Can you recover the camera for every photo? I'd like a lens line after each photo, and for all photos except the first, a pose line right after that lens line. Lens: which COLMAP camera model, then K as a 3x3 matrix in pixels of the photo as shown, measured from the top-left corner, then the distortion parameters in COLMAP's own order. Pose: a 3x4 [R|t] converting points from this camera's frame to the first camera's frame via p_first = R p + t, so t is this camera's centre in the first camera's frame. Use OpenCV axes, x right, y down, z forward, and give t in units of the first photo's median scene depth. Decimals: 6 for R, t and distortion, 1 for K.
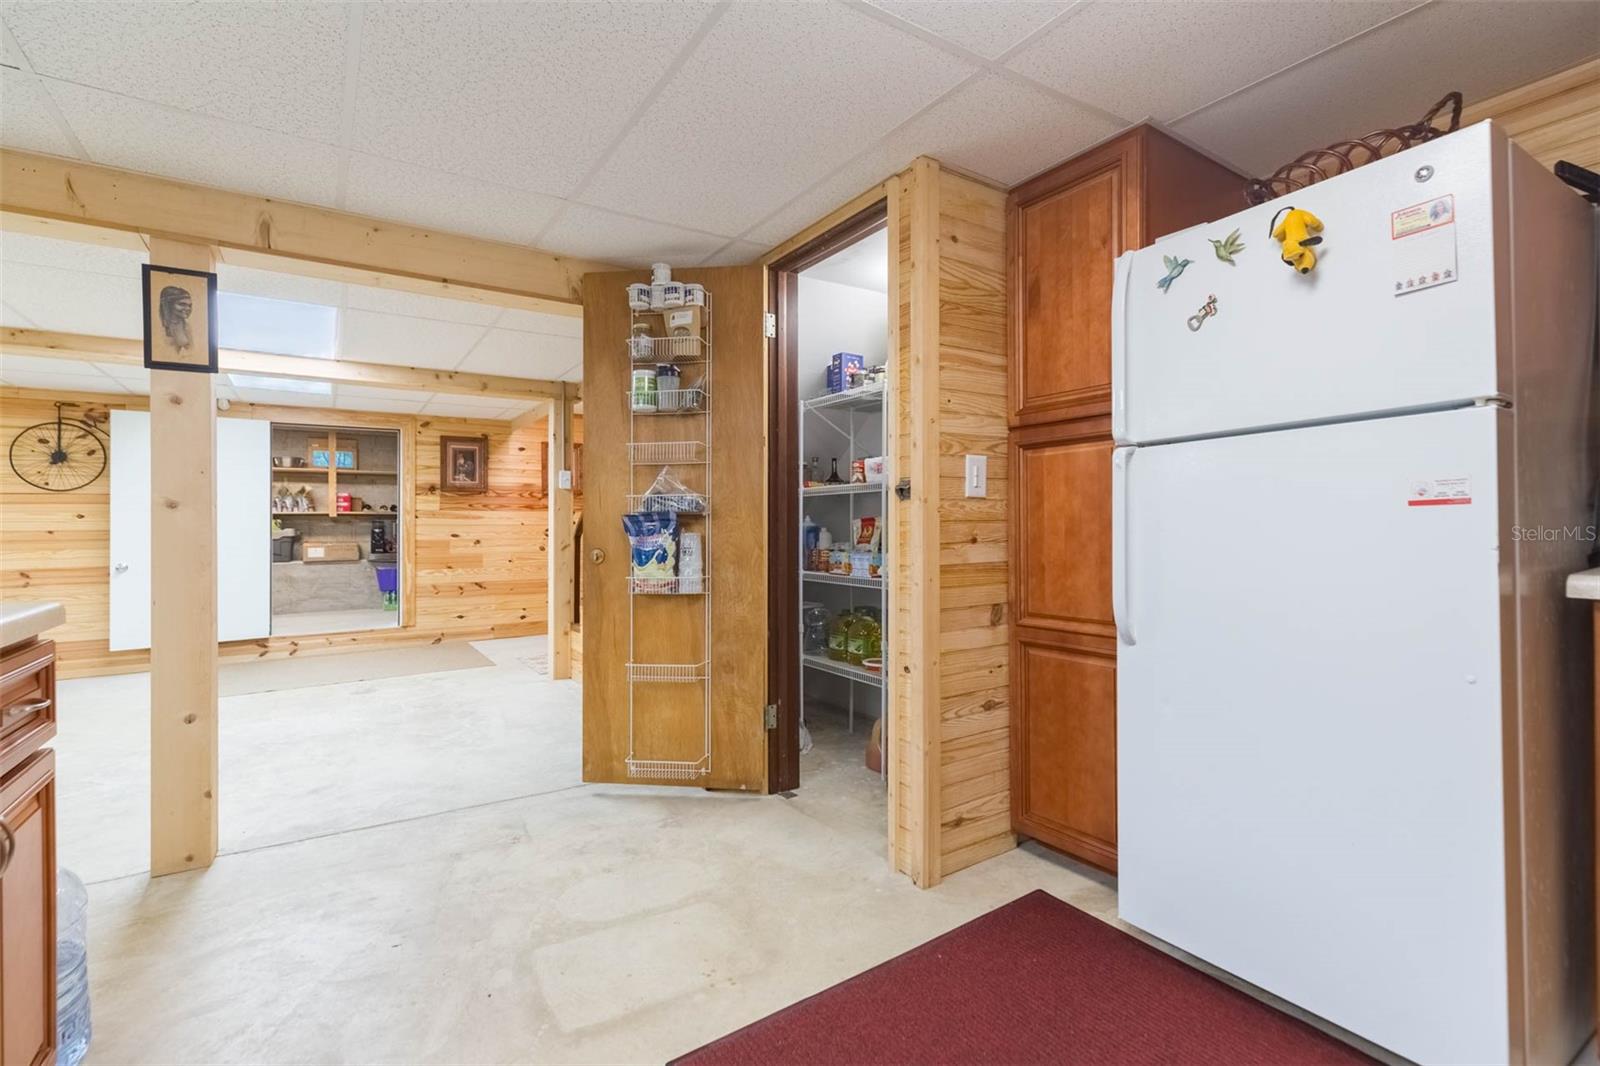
lens RADIAL K [[734.9, 0, 832.2], [0, 734.9, 531.9], [0, 0, 1]] dist [0.000466, -0.000332]
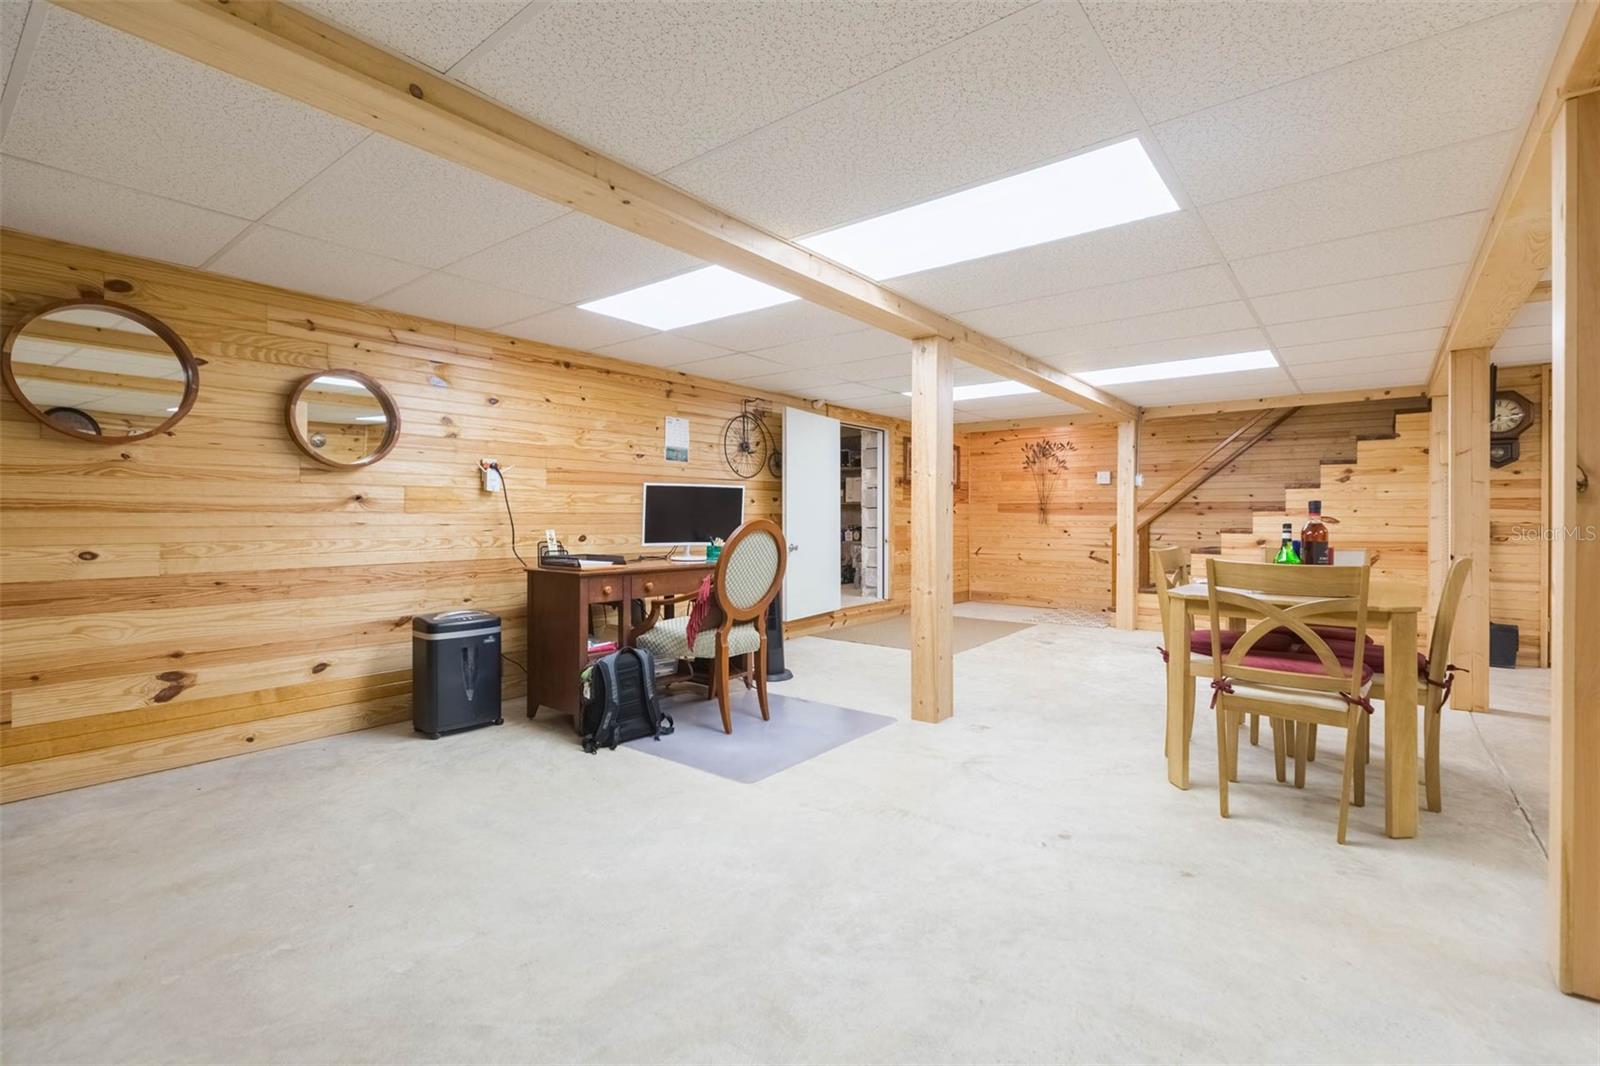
lens RADIAL K [[724.1, 0, 800.7], [0, 724.1, 521.8], [0, 0, 1]] dist [0.000525, -0.000078]
pose [[0.953743, 0.010693, 0.300434, -1.045506], [-0.009633, 0.999941, -0.005008, 0.012176], [-0.300470, 0.001882, 0.953789, -0.052354]]
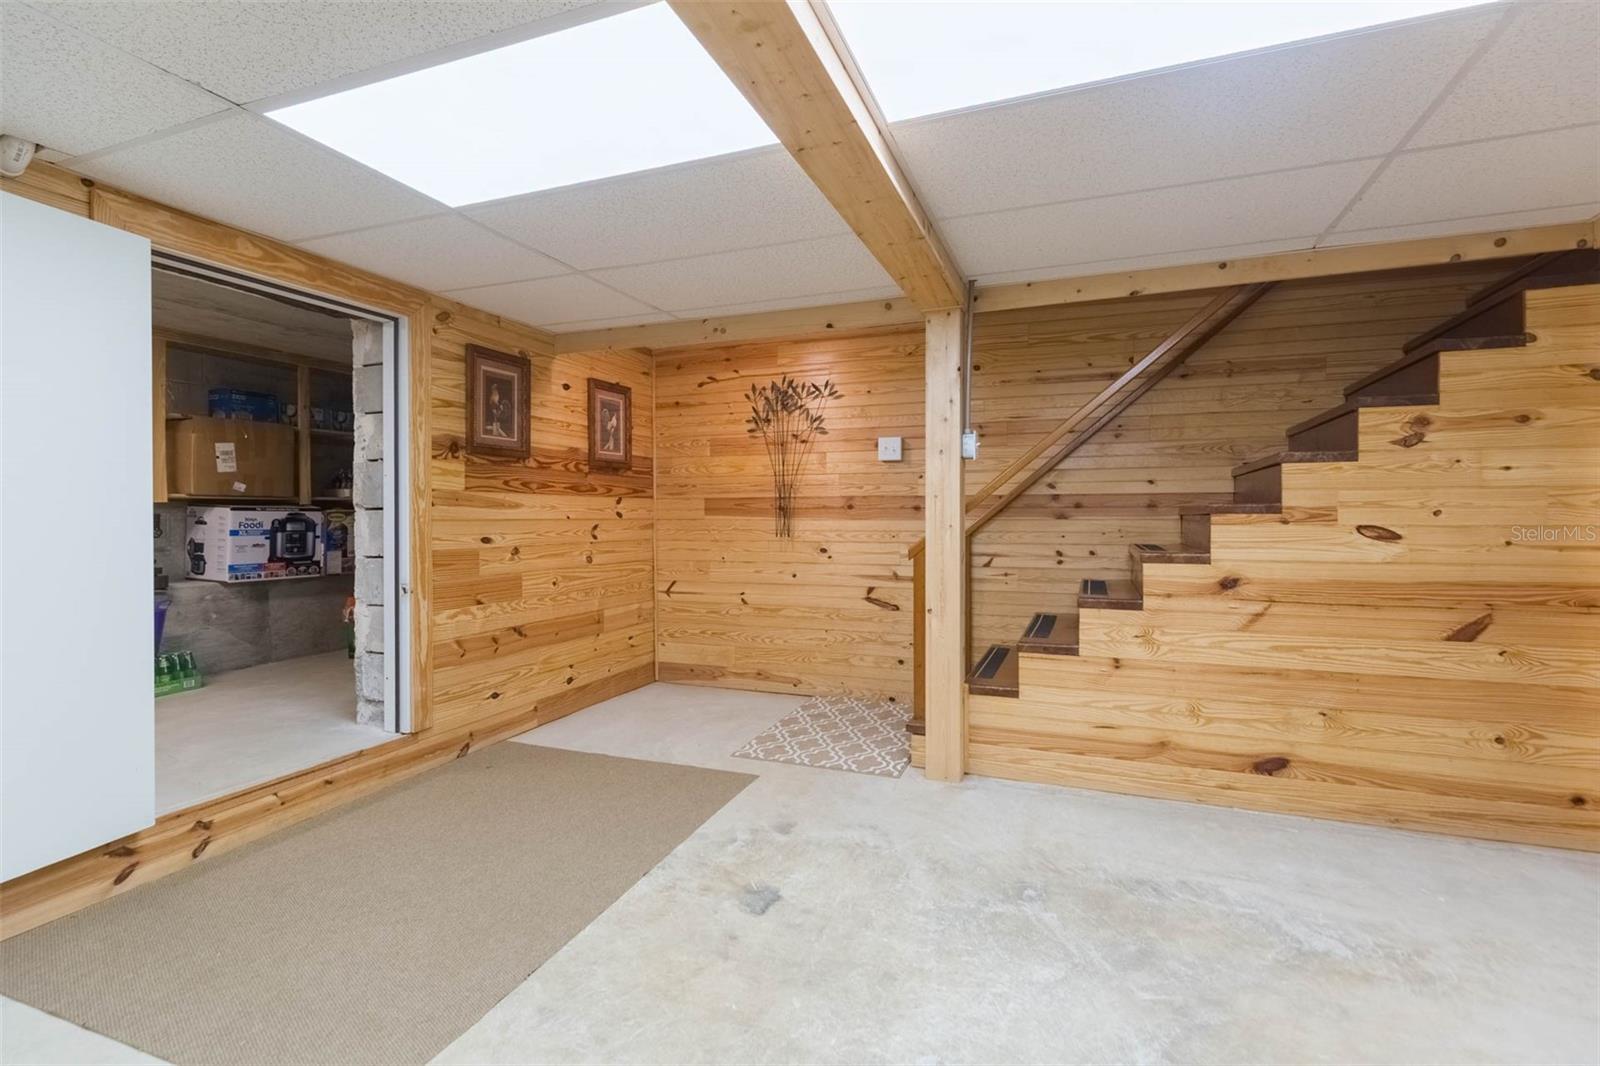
lens RADIAL K [[724.1, 0, 800.7], [0, 724.1, 521.8], [0, 0, 1]] dist [0.000525, -0.000078]
pose [[0.822798, -0.000884, 0.568333, -0.632803], [0.001653, 0.999998, -0.000838, -0.007282], [-0.568331, 0.001629, 0.822798, 0.462596]]
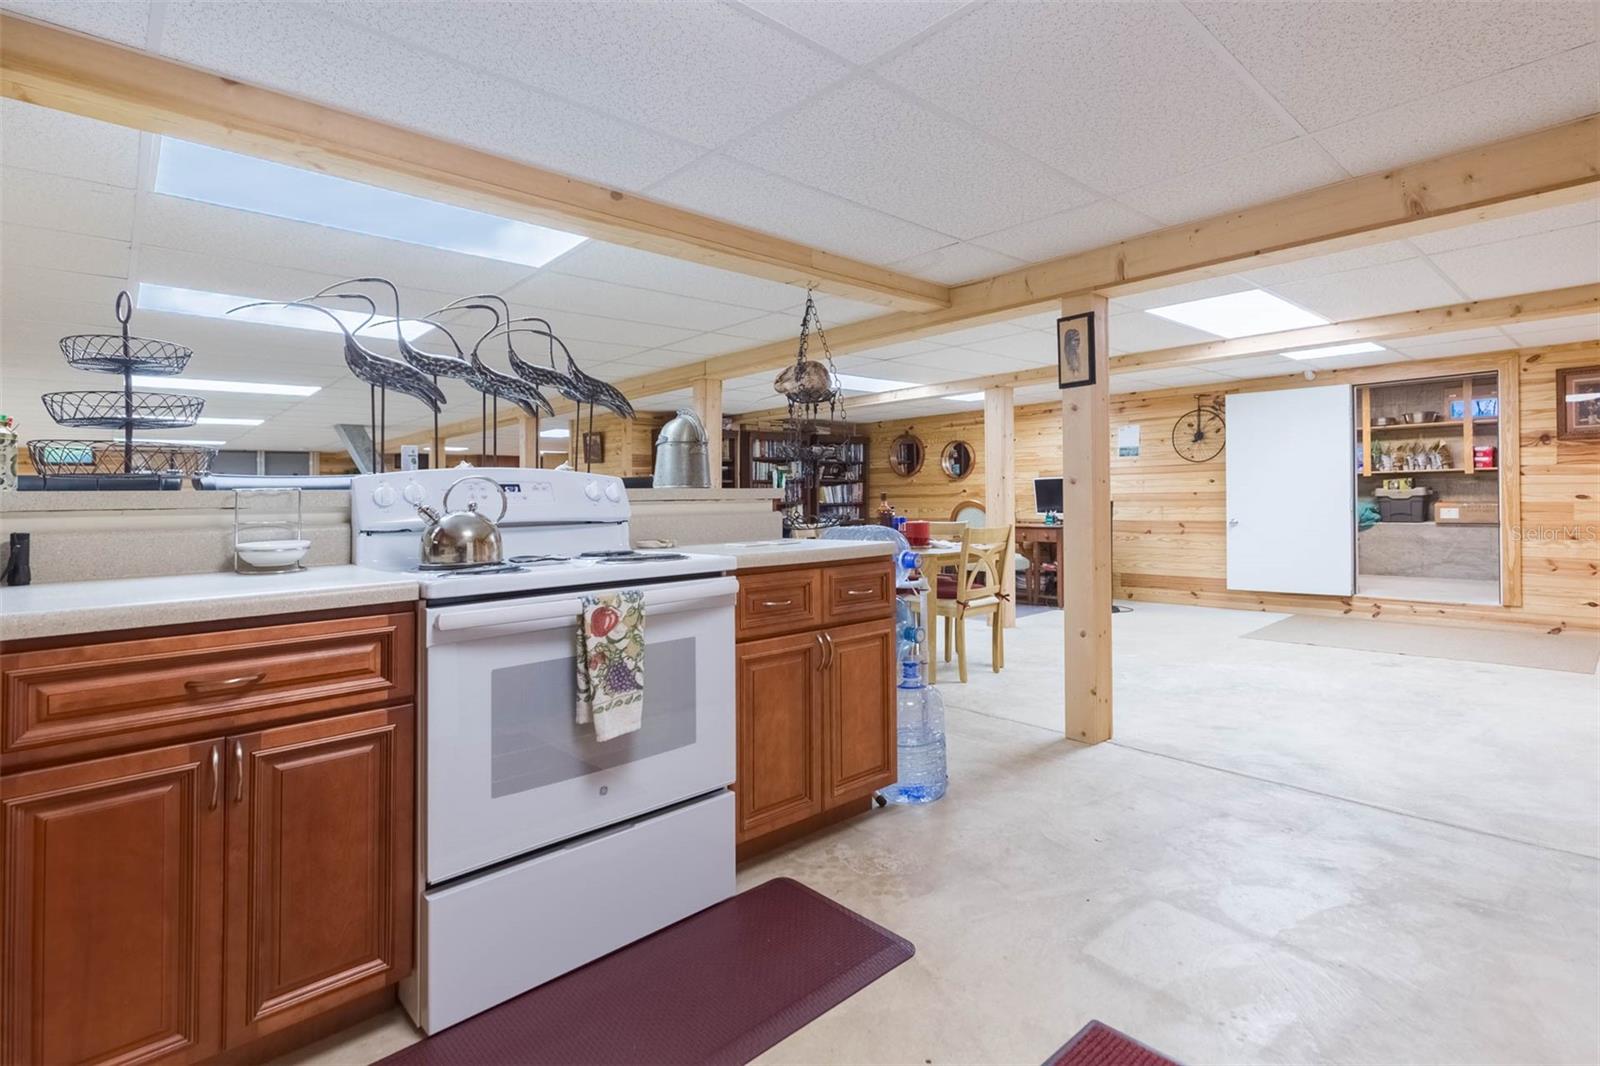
lens RADIAL K [[770.8, 0, 803.3], [0, 770.8, 484.4], [0, 0, 1]] dist [-0.000967, -0.001020]
pose [[0.130179, -0.009545, -0.991445, 0.176596], [0.007943, 0.999932, -0.008584, -0.007703], [0.991459, -0.006757, 0.130246, 0.096508]]
